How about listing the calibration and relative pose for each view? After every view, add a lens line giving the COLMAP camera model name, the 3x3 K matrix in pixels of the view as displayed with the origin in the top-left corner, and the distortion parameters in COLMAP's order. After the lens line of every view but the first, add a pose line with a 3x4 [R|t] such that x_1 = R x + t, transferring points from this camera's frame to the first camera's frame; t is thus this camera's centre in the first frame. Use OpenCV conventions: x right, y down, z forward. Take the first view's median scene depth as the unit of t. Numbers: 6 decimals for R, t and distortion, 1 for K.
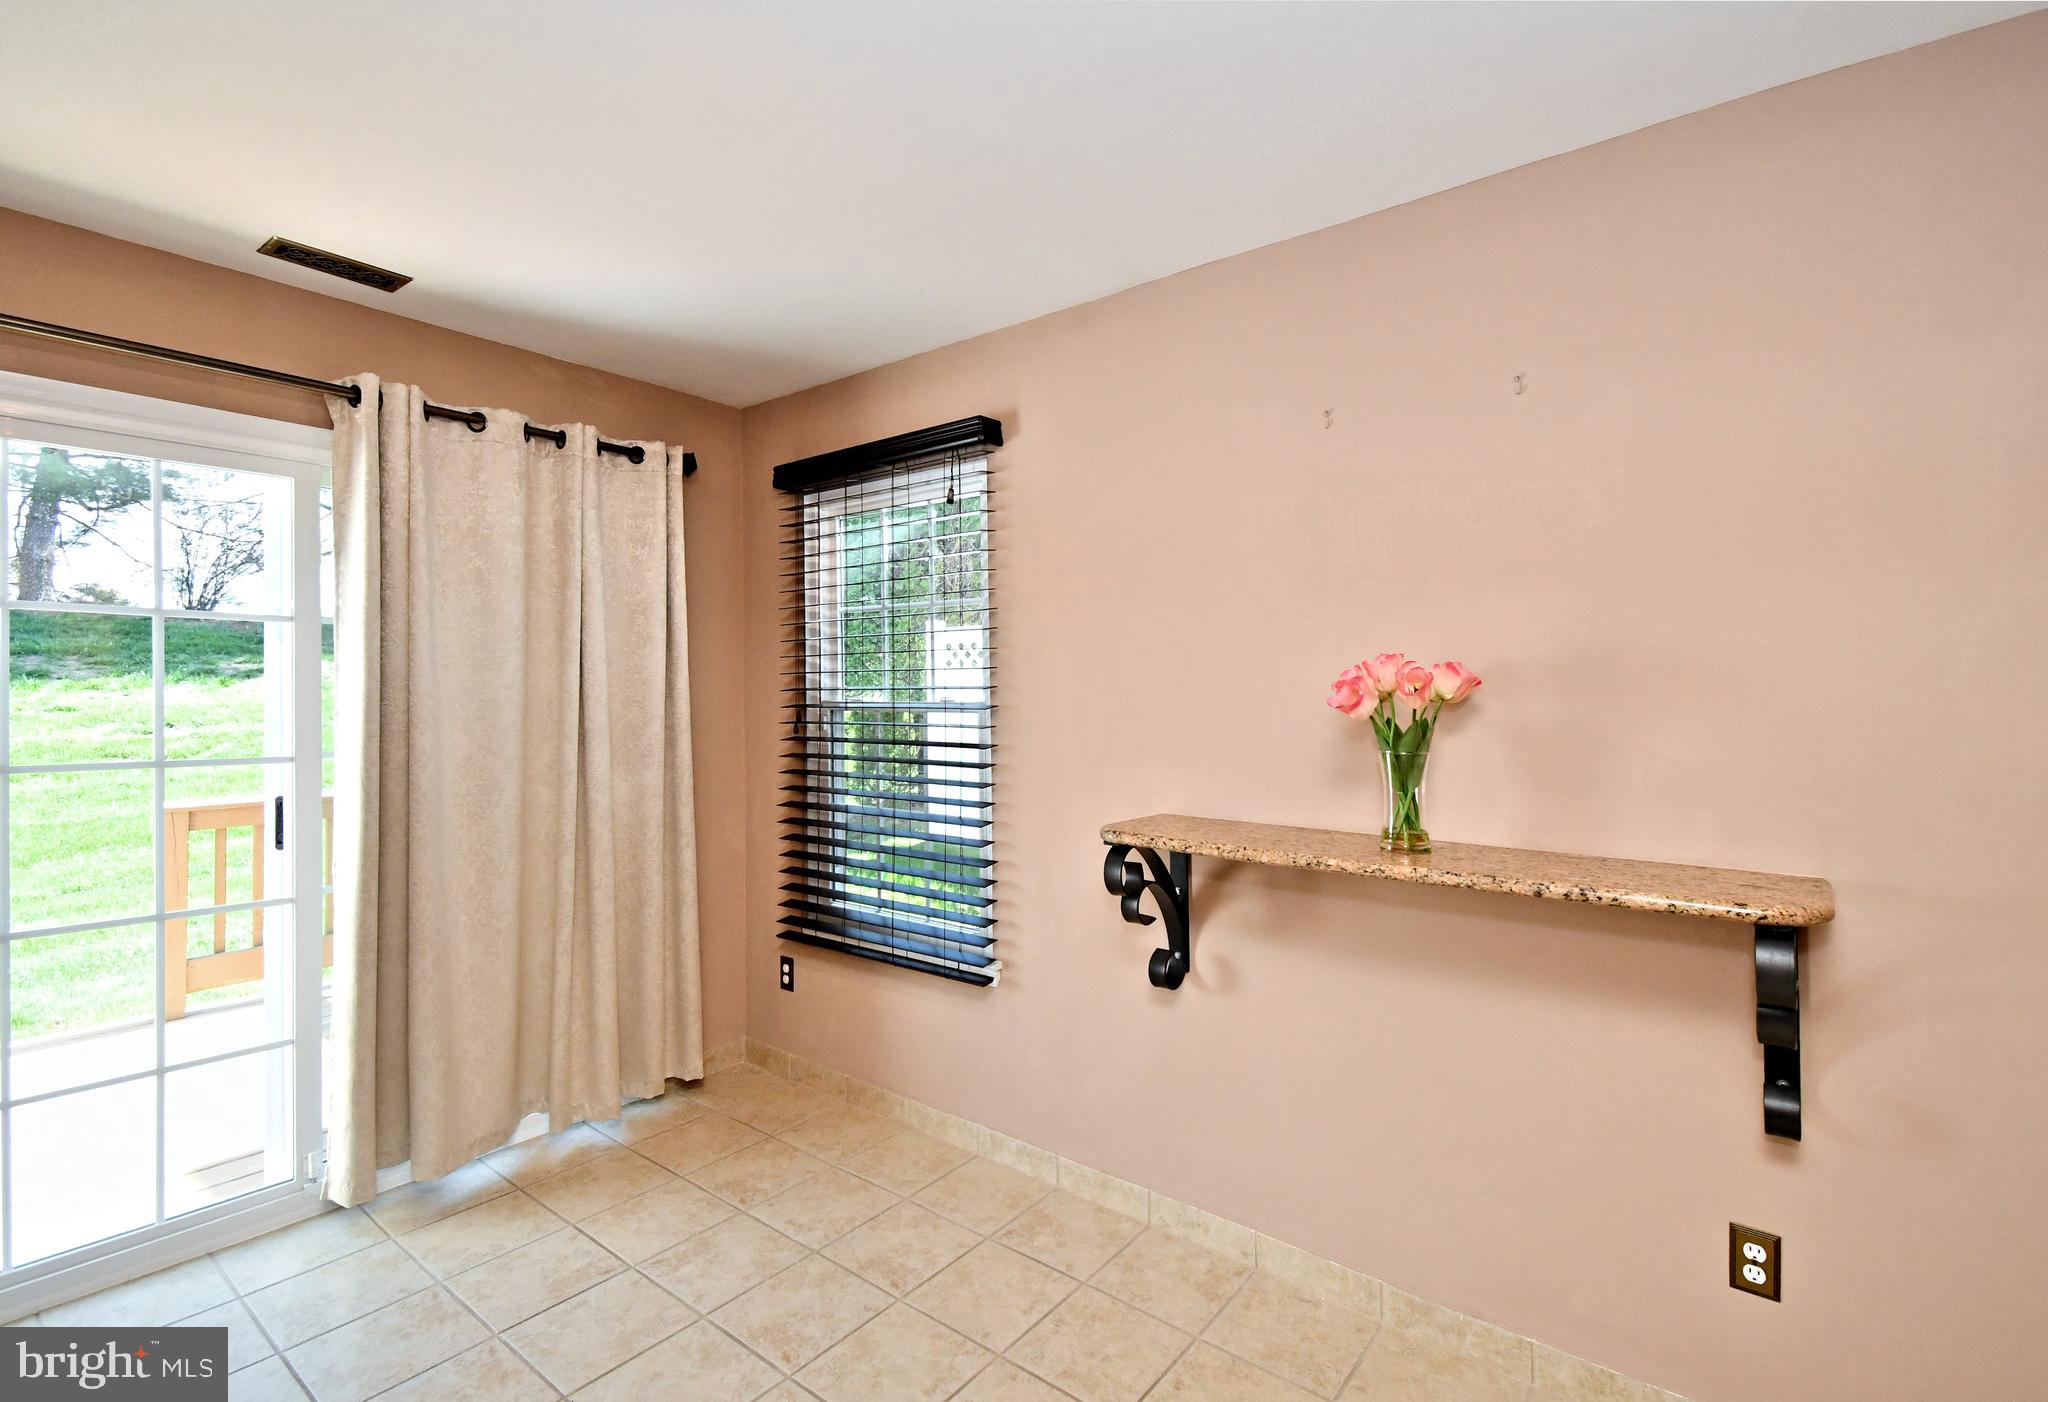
lens RADIAL K [[962.0, 0, 1039.2], [0, 962.0, 689.5], [0, 0, 1]] dist [-0.009502, -0.000125]
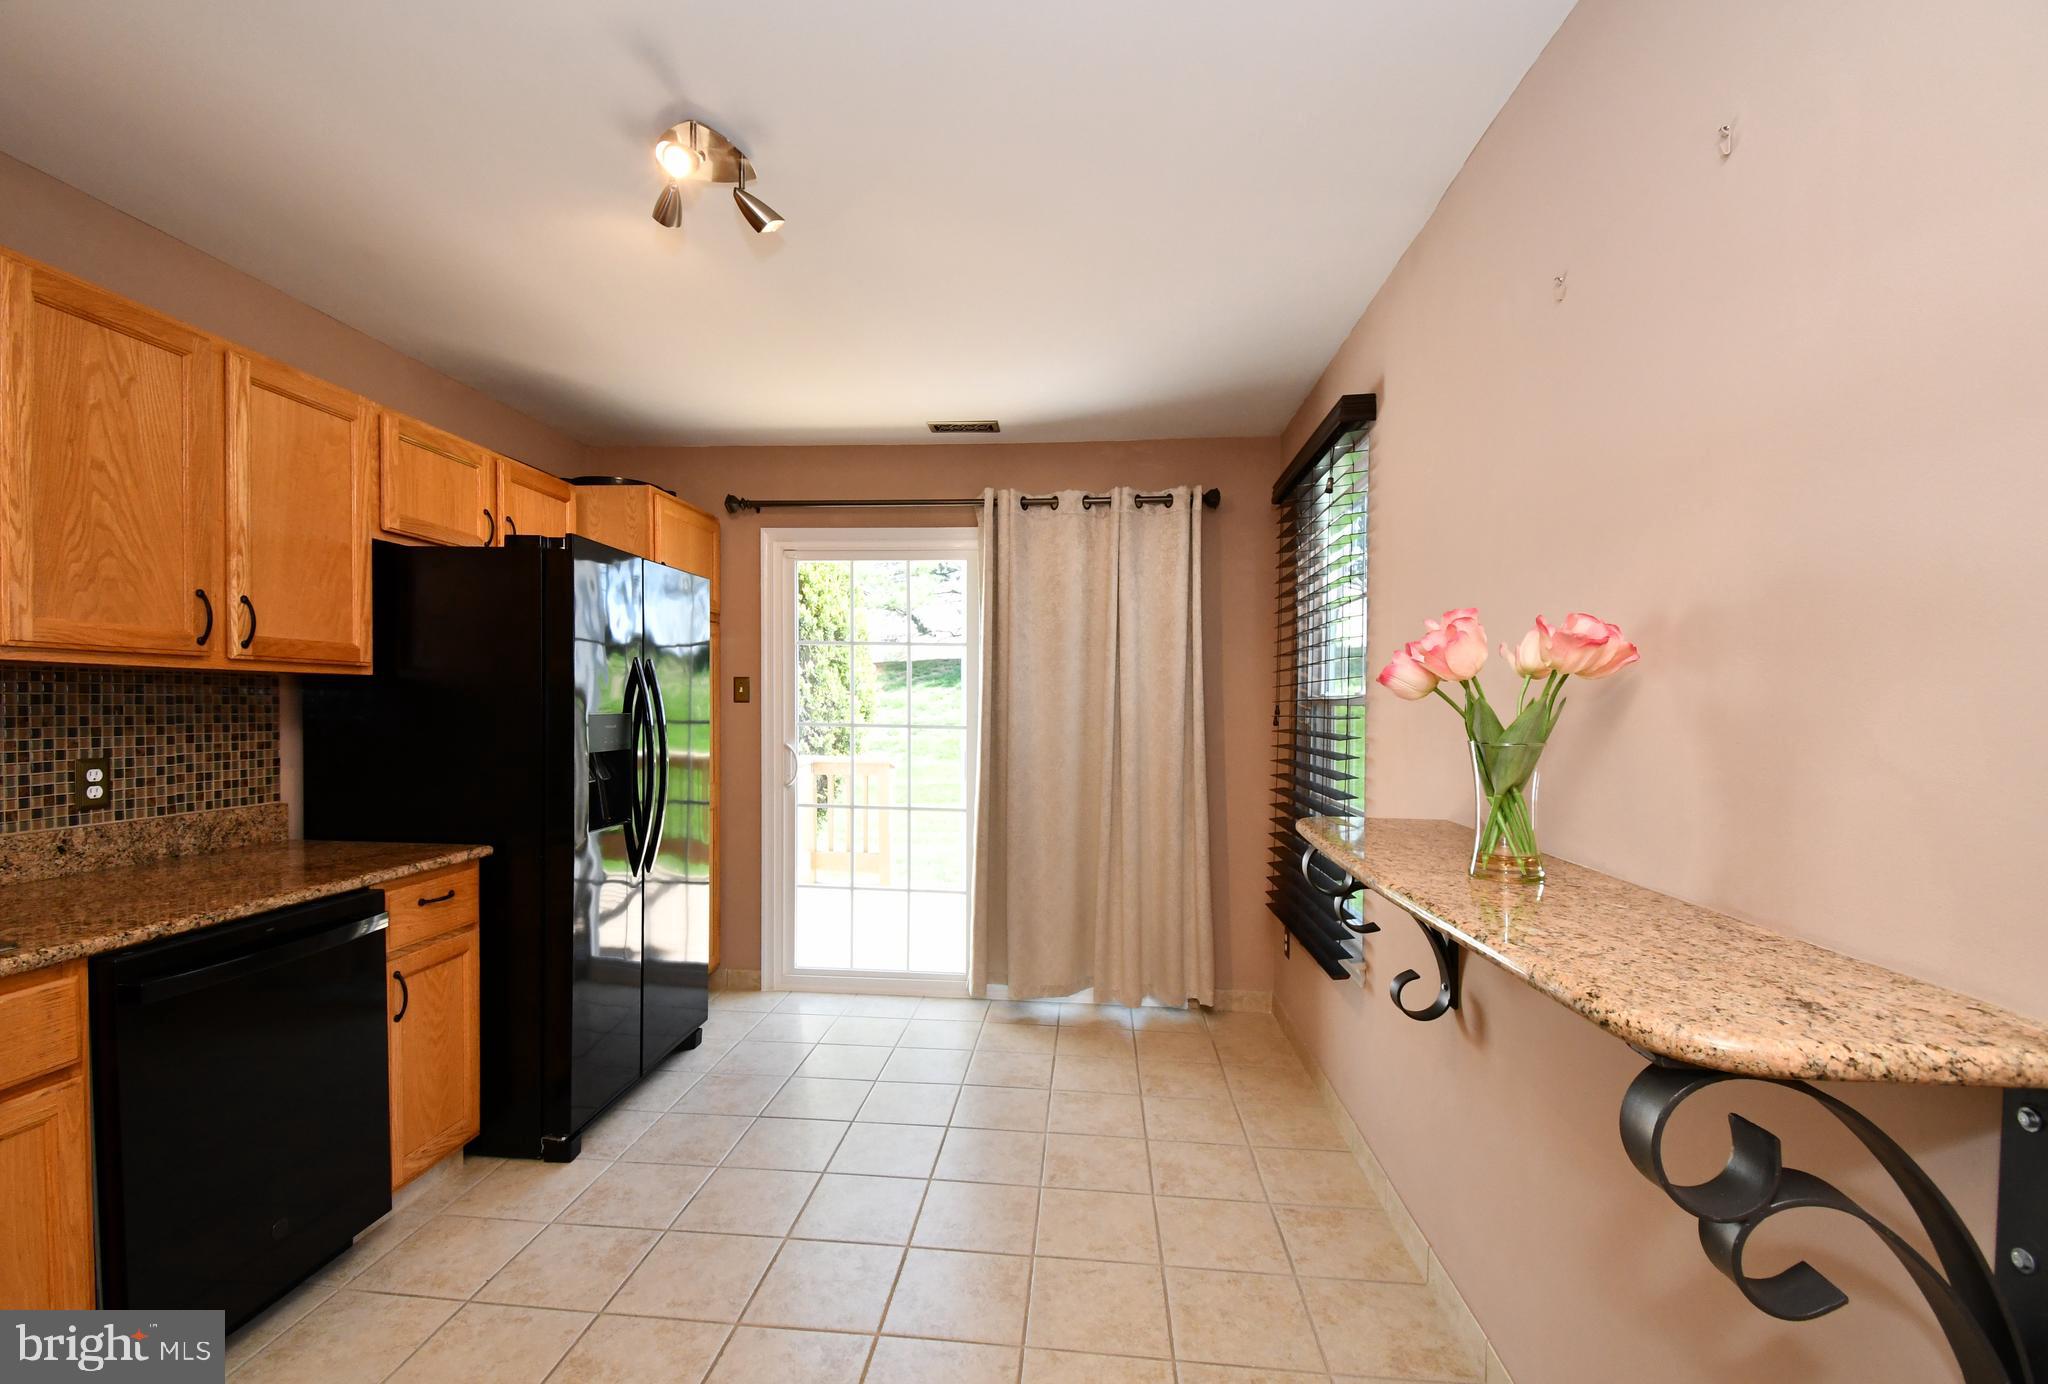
lens RADIAL K [[912.6, 0, 1002.4], [0, 912.6, 737.2], [0, 0, 1]] dist [0.014885, -0.013570]
pose [[0.495882, 0.039182, -0.867505, 0.597018], [-0.006813, 0.999126, 0.041232, 0.021197], [0.868363, -0.014536, 0.495716, 0.235211]]
